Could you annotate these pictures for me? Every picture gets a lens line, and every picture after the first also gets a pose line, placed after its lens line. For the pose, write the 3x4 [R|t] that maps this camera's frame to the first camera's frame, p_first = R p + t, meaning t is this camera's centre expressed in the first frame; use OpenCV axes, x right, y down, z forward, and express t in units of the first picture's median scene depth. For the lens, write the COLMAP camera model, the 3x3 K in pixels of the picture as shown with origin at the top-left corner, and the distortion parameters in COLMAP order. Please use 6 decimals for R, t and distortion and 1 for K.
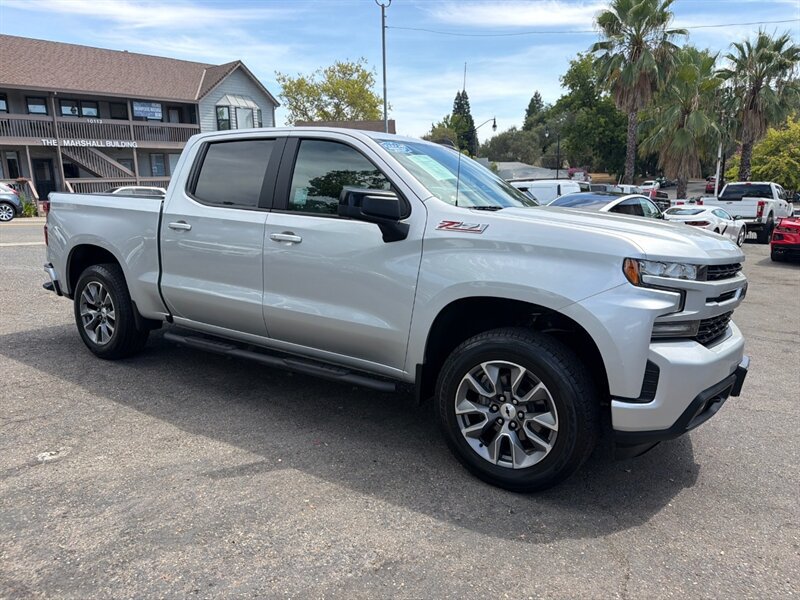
lens RADIAL K [[561.5, 0, 400.0], [0, 561.5, 300.0], [0, 0, 1]] dist [0.048543, -0.065347]
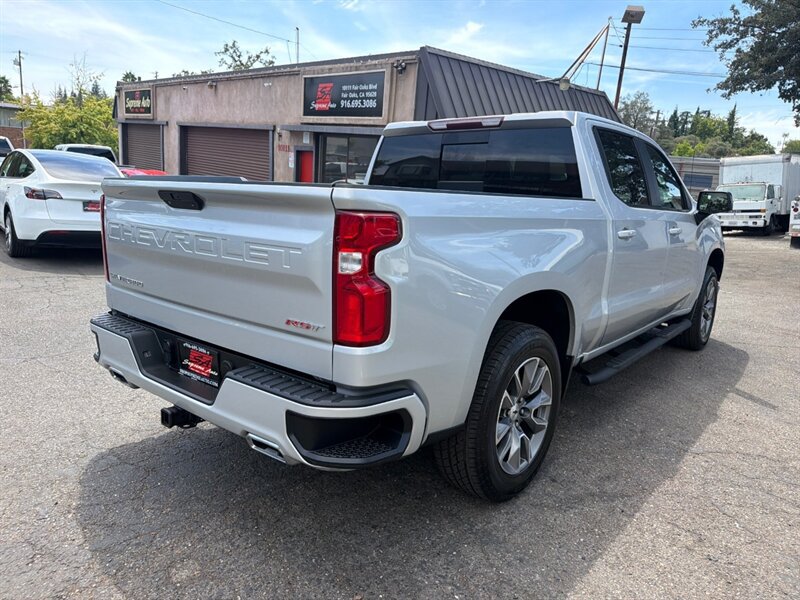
lens RADIAL K [[570.7, 0, 394.8], [0, 570.7, 297.3], [0, 0, 1]] dist [0.012924, -0.026312]
pose [[0.103729, -0.212995, 0.971532, -0.174243], [0.129026, 0.971428, 0.199196, -0.034809], [-0.986201, 0.104690, 0.128247, 0.172747]]
